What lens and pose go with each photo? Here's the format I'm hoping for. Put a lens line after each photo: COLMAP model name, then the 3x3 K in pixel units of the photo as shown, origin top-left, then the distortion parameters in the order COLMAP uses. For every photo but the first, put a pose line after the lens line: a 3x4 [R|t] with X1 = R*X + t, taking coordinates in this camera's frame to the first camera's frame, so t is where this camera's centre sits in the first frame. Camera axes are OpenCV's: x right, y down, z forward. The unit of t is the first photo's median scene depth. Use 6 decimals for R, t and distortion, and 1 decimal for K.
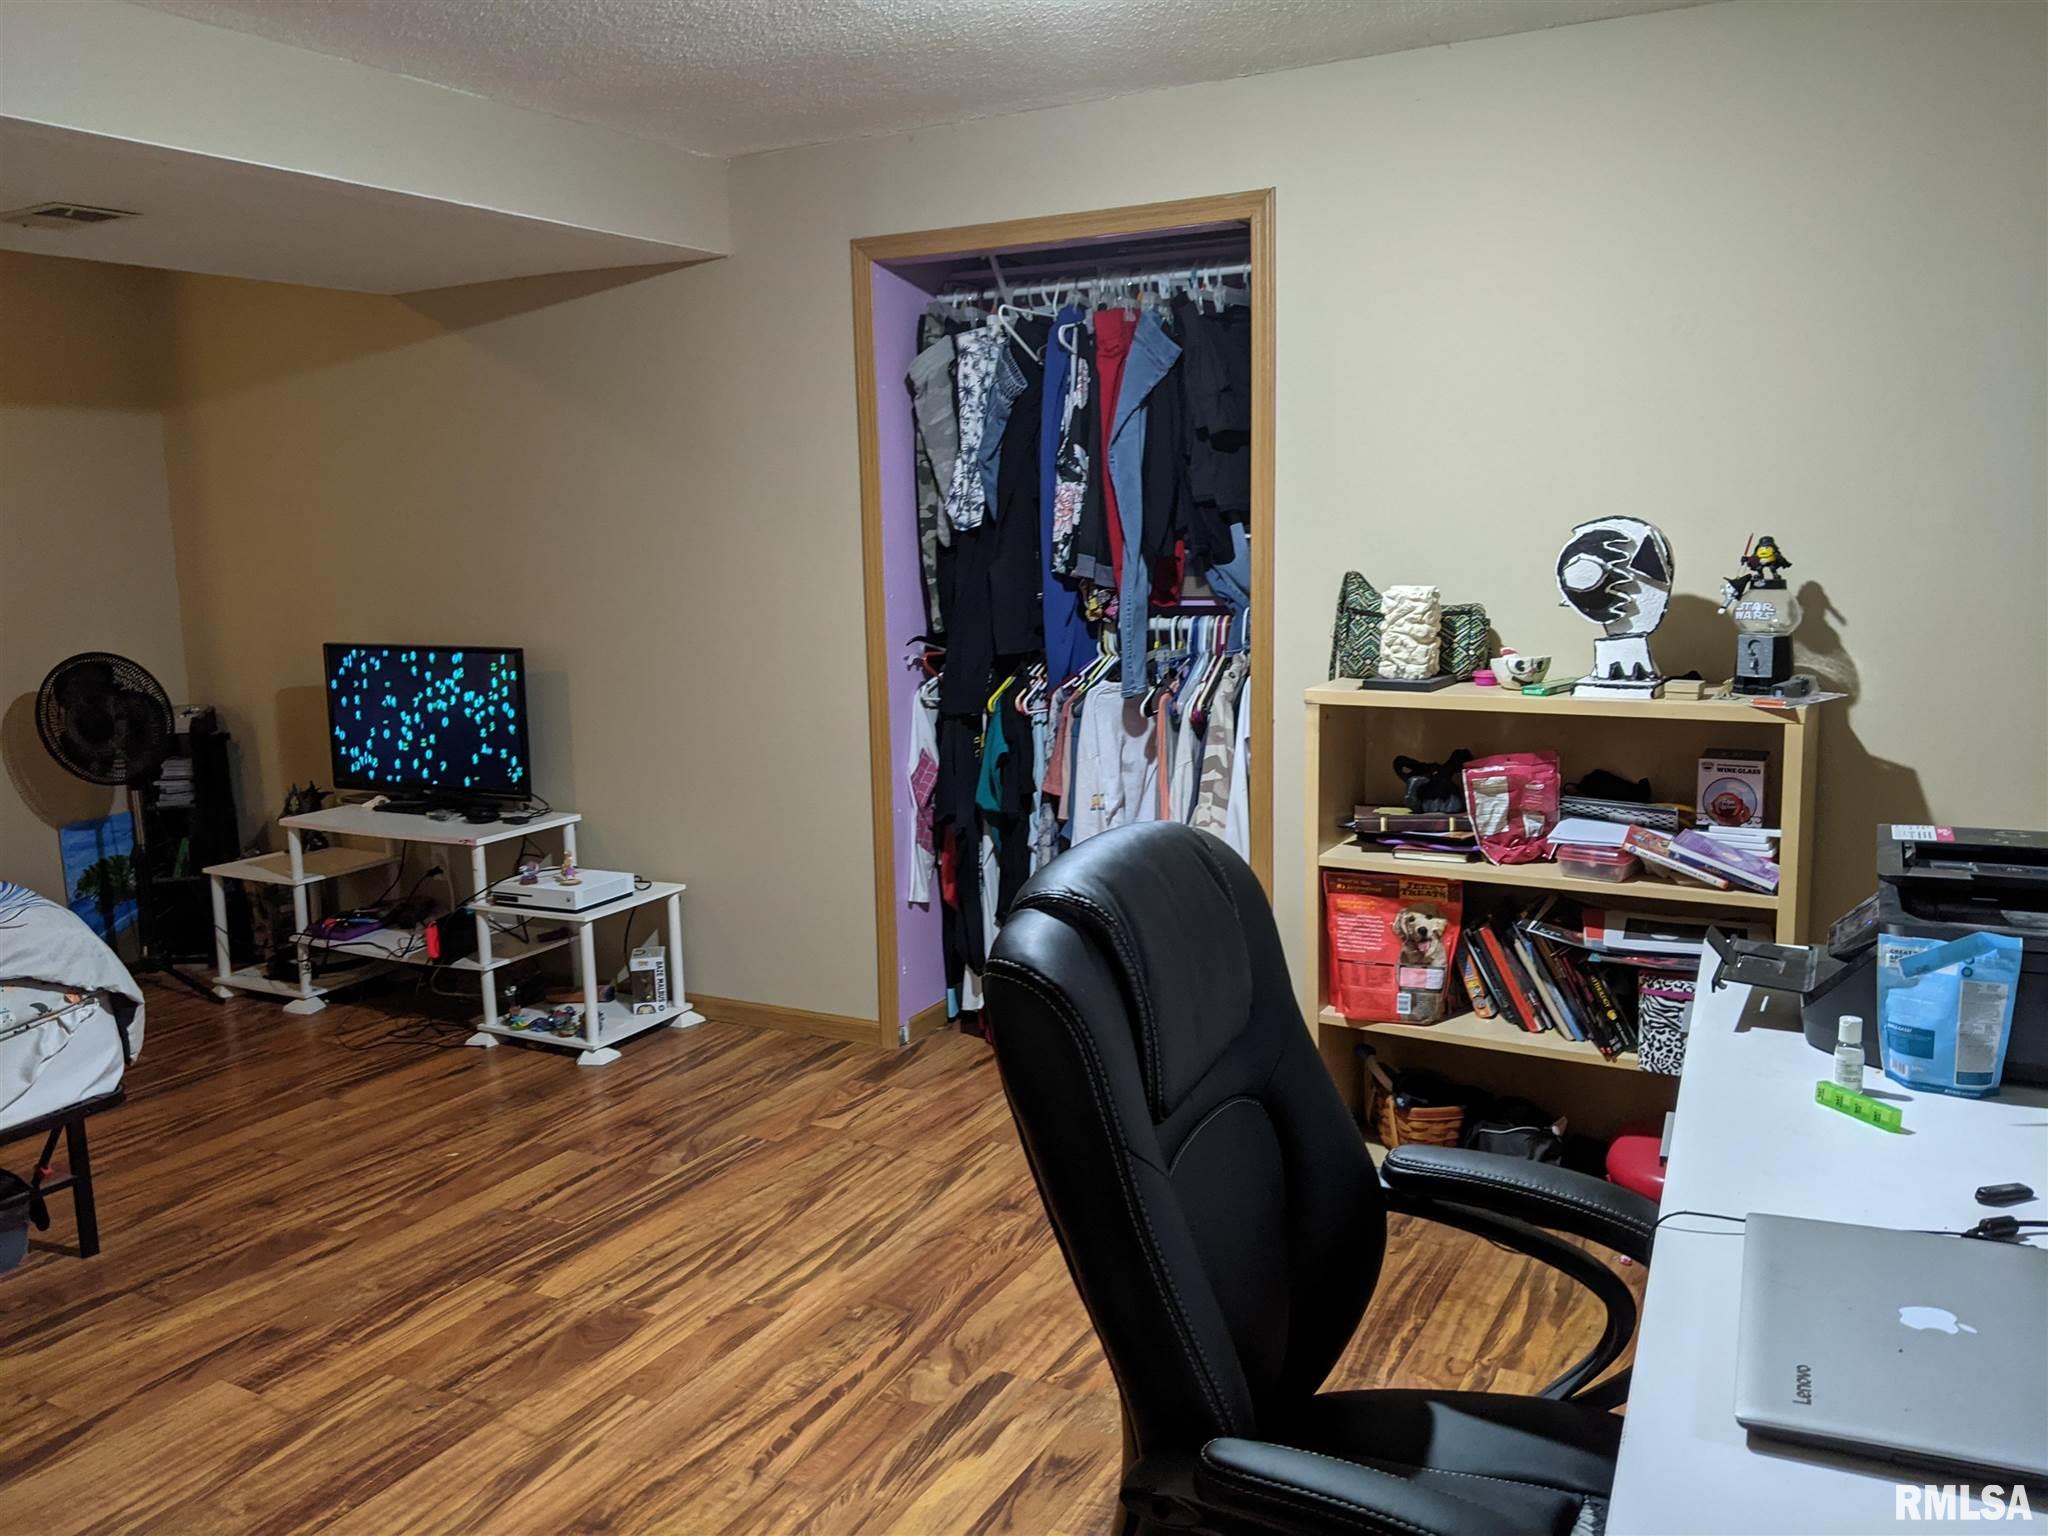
lens RADIAL K [[1630.6, 0, 1024.0], [0, 1630.6, 768.0], [0, 0, 1]] dist [0.039512, -0.076710]
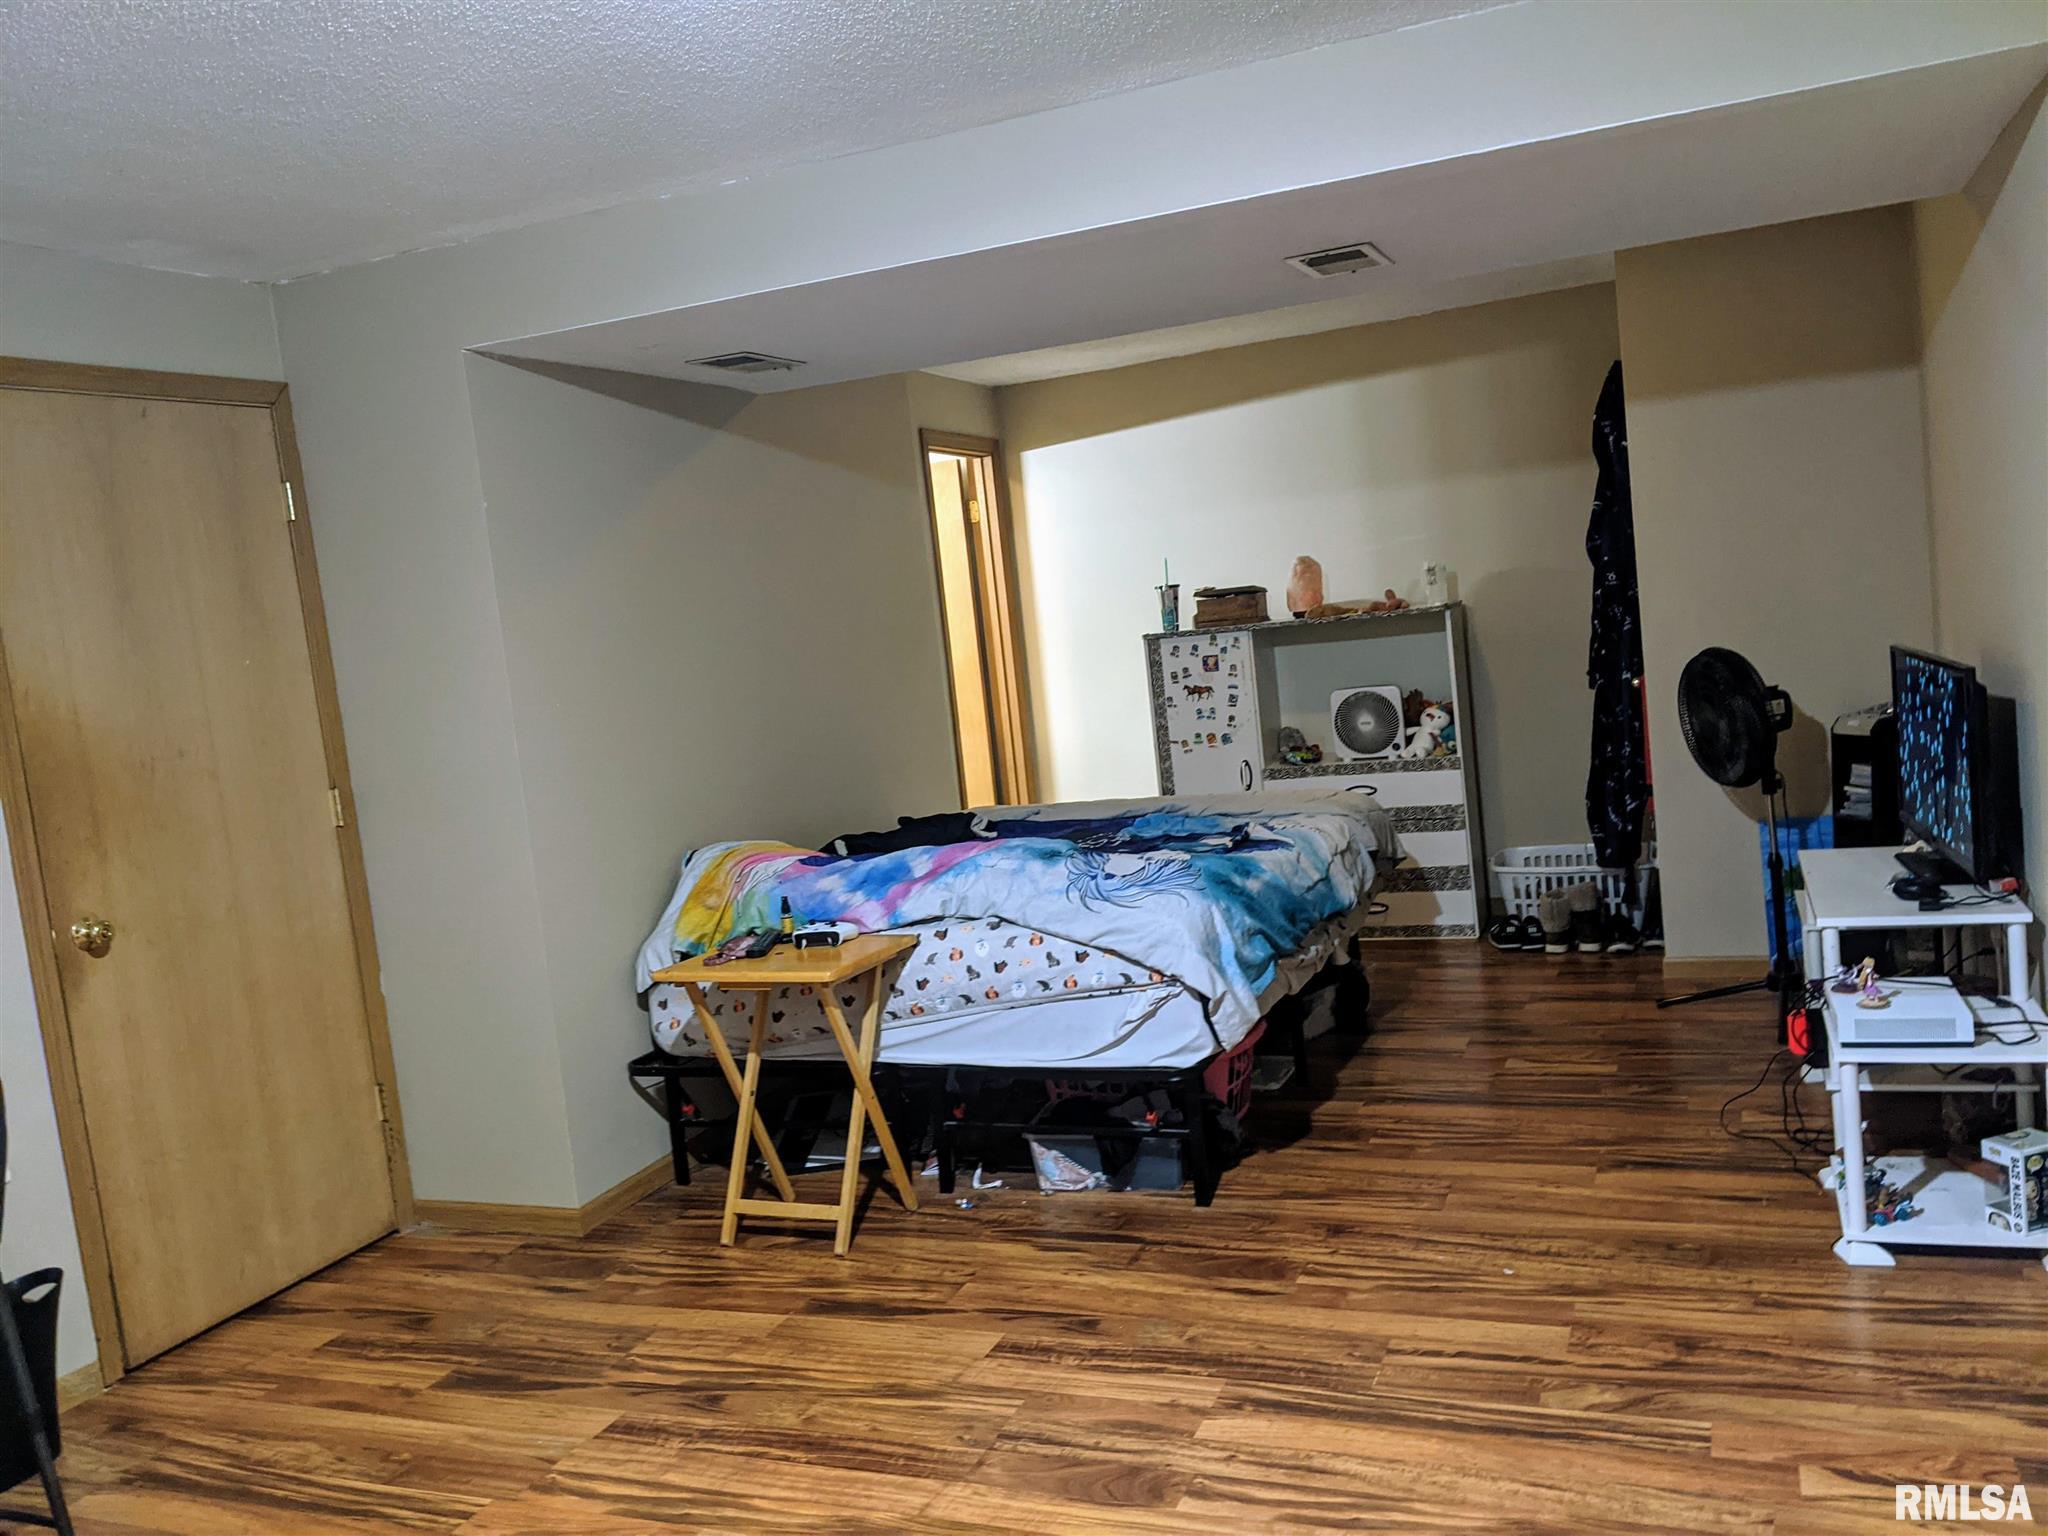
lens RADIAL K [[1630.6, 0, 1024.0], [0, 1630.6, 768.0], [0, 0, 1]] dist [0.039512, -0.076710]
pose [[0.122143, 0.109650, -0.986437, 0.483992], [-0.057585, 0.992987, 0.103248, -0.109785], [0.990841, 0.044193, 0.127601, 0.699630]]
